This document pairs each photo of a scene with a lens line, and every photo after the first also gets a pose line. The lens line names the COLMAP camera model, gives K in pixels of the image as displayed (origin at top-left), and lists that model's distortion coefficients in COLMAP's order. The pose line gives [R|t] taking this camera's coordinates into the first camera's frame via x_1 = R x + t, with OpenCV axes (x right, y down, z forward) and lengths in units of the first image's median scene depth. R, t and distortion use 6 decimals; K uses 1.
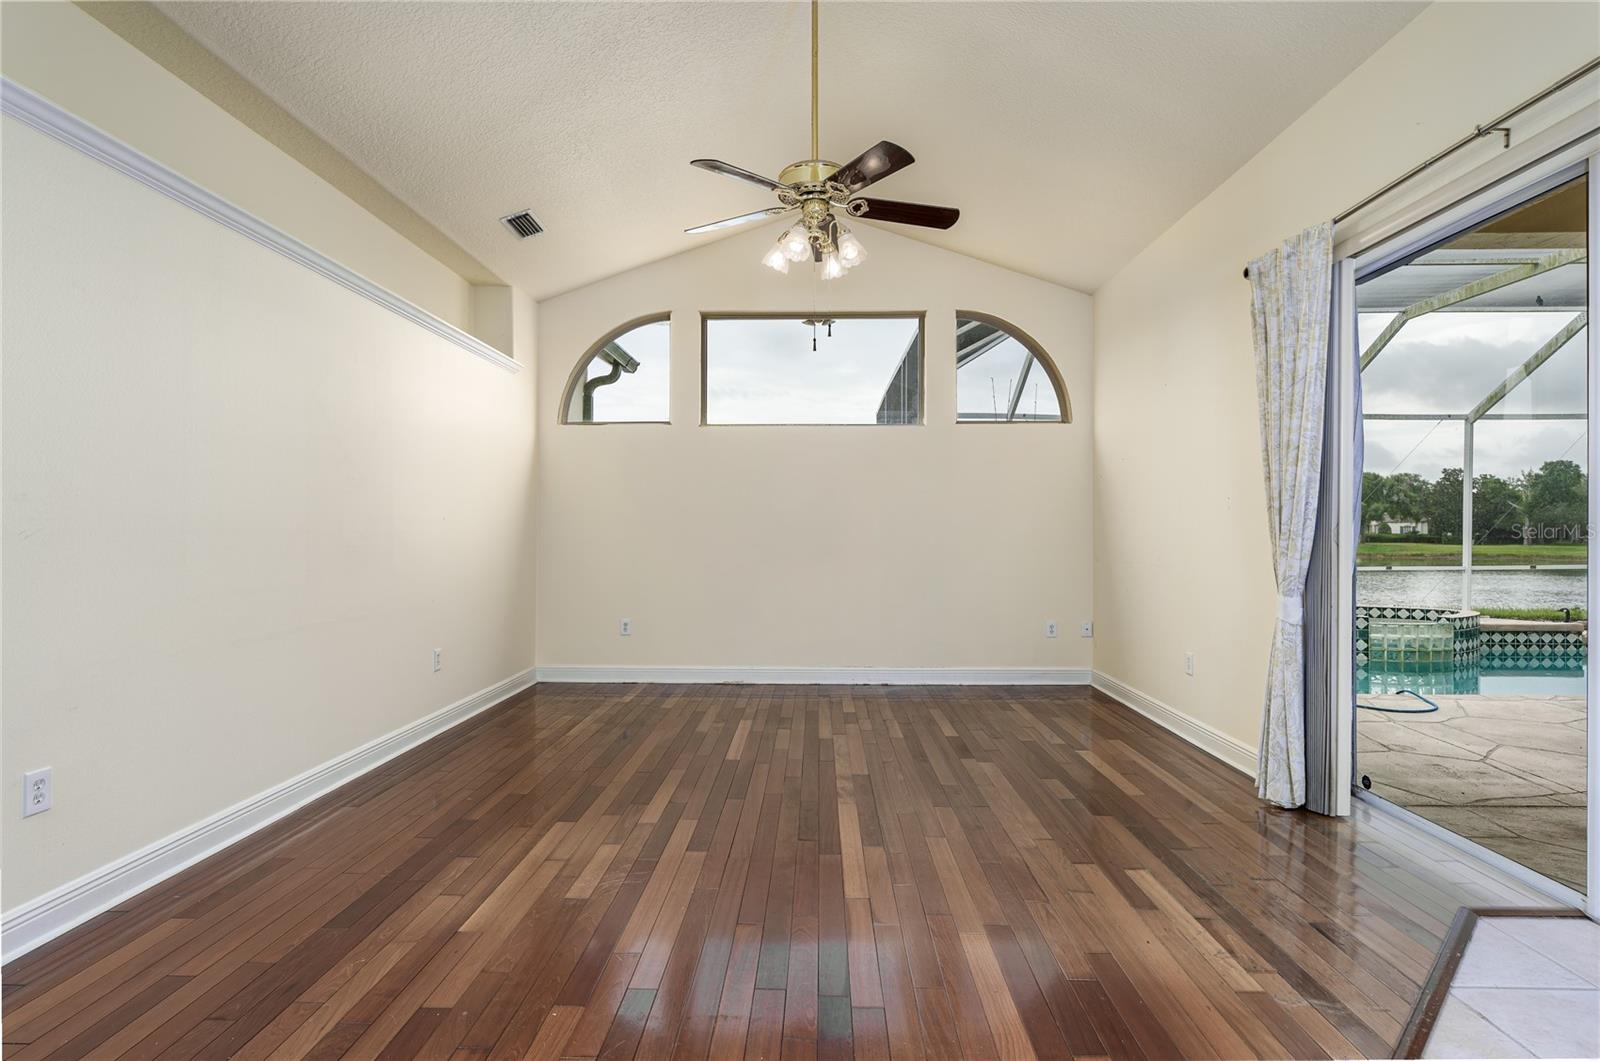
lens RADIAL K [[816.8, 0, 793.6], [0, 816.8, 527.9], [0, 0, 1]] dist [-0.002019, -0.000633]
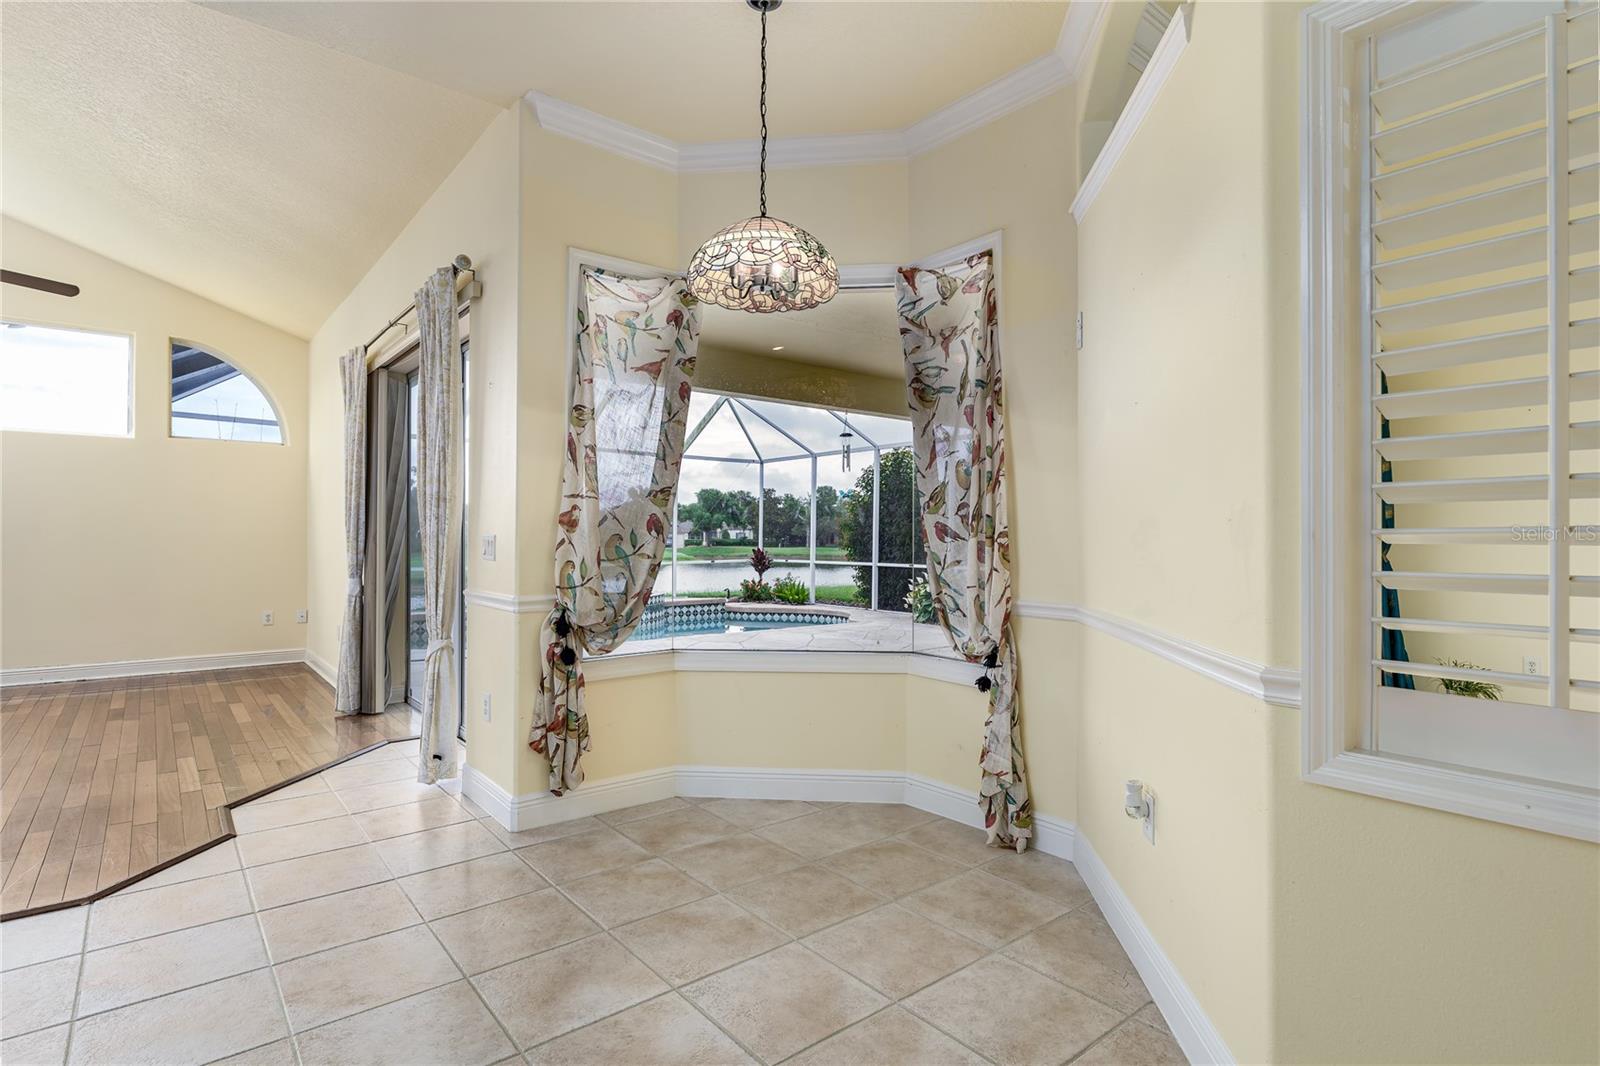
lens RADIAL K [[816.8, 0, 798.5], [0, 816.8, 524.4], [0, 0, 1]] dist [-0.002019, -0.000633]
pose [[0.763609, 0.013084, 0.645546, 0.091812], [-0.006820, 0.999902, -0.012199, -0.002357], [-0.645643, 0.004912, 0.763624, -0.274826]]
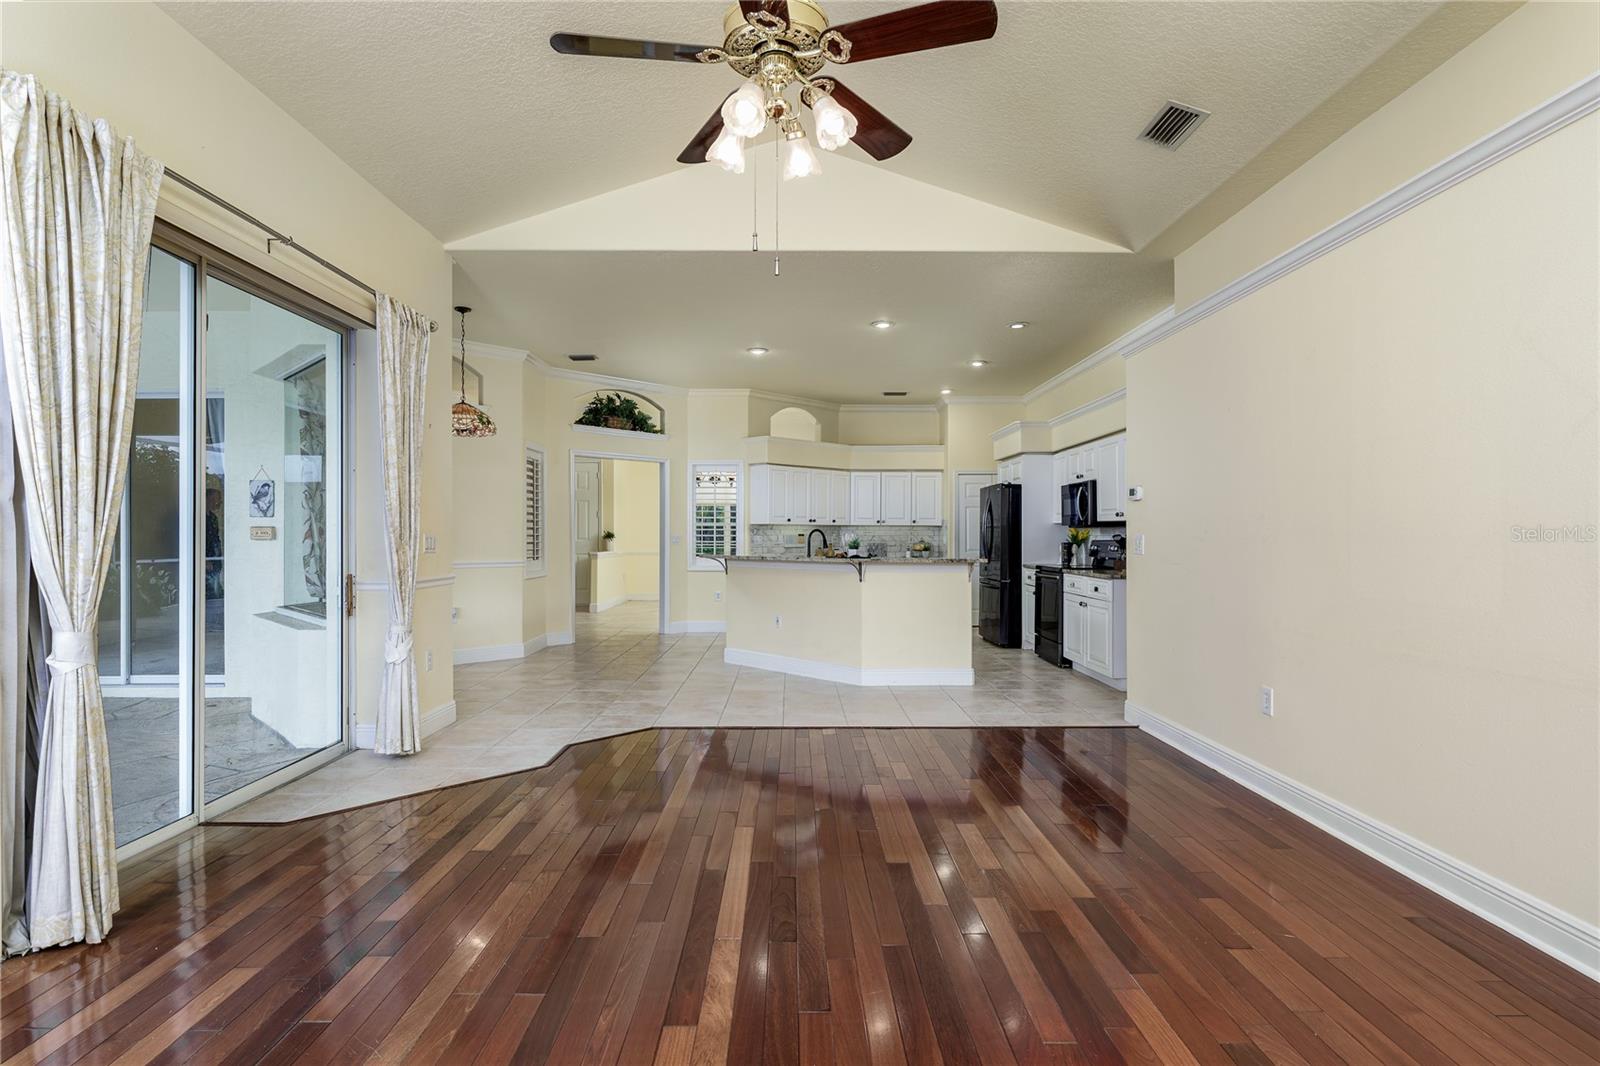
lens RADIAL K [[816.8, 0, 799.5], [0, 816.8, 529.1], [0, 0, 1]] dist [-0.002019, -0.000633]
pose [[-0.999273, -0.001880, -0.038066, 0.029771], [-0.001349, 0.999901, -0.013971, 0.006387], [0.038088, -0.013910, -0.999178, 1.556380]]
